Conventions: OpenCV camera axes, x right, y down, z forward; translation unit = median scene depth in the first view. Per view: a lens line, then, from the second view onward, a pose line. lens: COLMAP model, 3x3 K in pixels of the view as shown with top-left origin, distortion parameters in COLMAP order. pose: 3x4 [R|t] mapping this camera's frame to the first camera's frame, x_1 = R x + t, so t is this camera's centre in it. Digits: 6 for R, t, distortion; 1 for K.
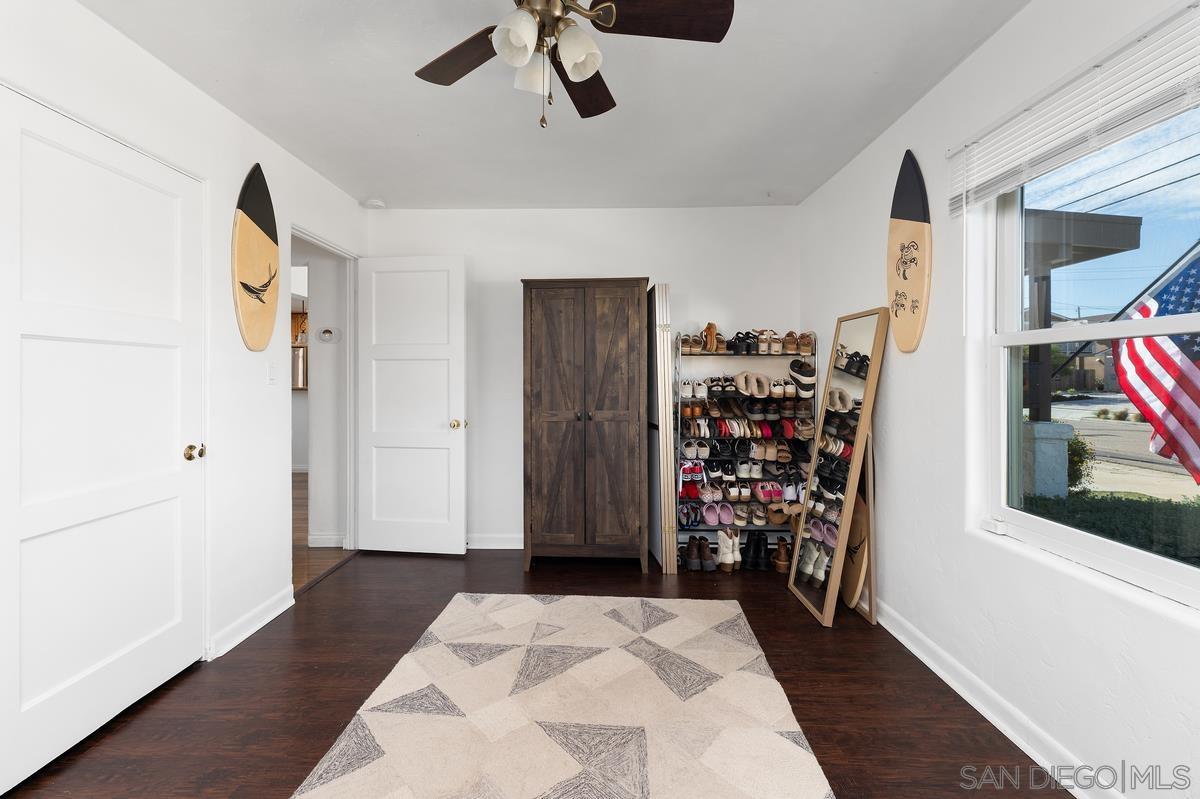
lens RADIAL K [[492.2, 0, 590.3], [0, 492.2, 372.3], [0, 0, 1]] dist [-0.000127, -0.000984]
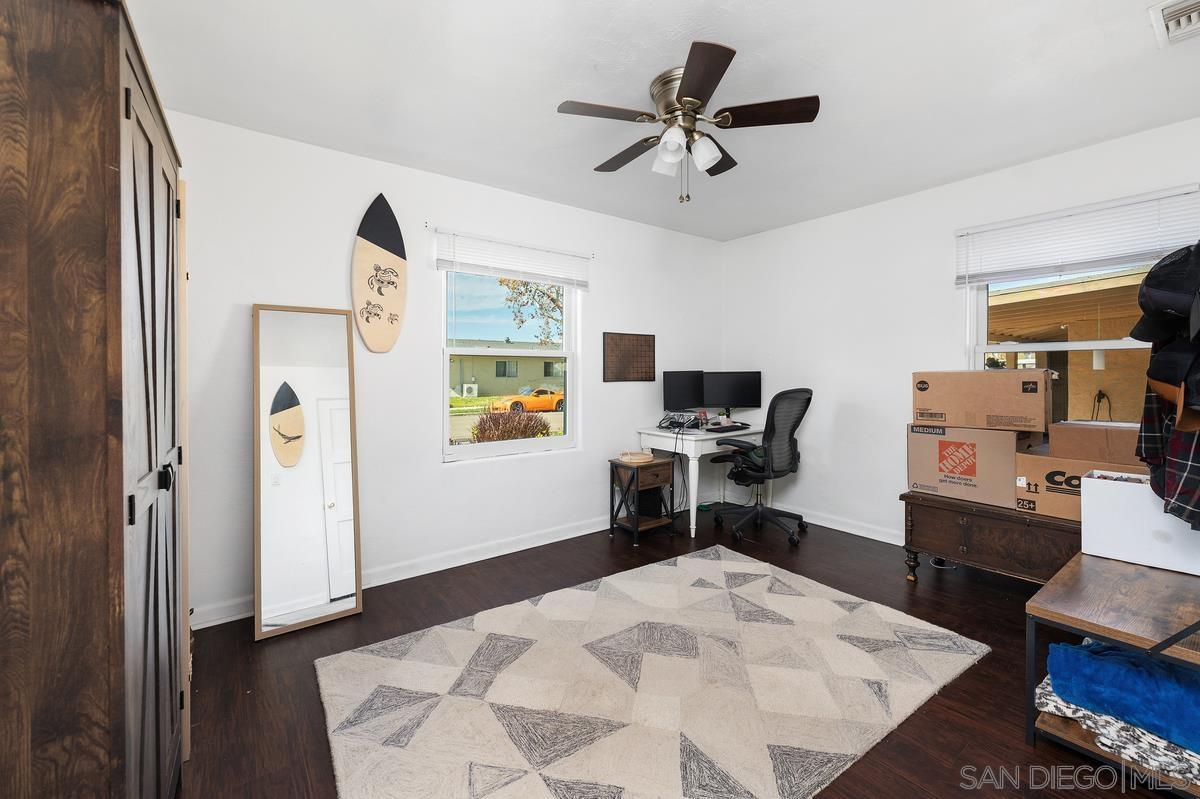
lens RADIAL K [[492.2, 0, 600.8], [0, 492.2, 374.1], [0, 0, 1]] dist [-0.000127, -0.000984]
pose [[-0.617424, -0.004501, 0.786618, -0.715169], [-0.001272, 0.999988, 0.004723, 0.008495], [-0.786630, 0.001916, -0.617422, 1.360173]]
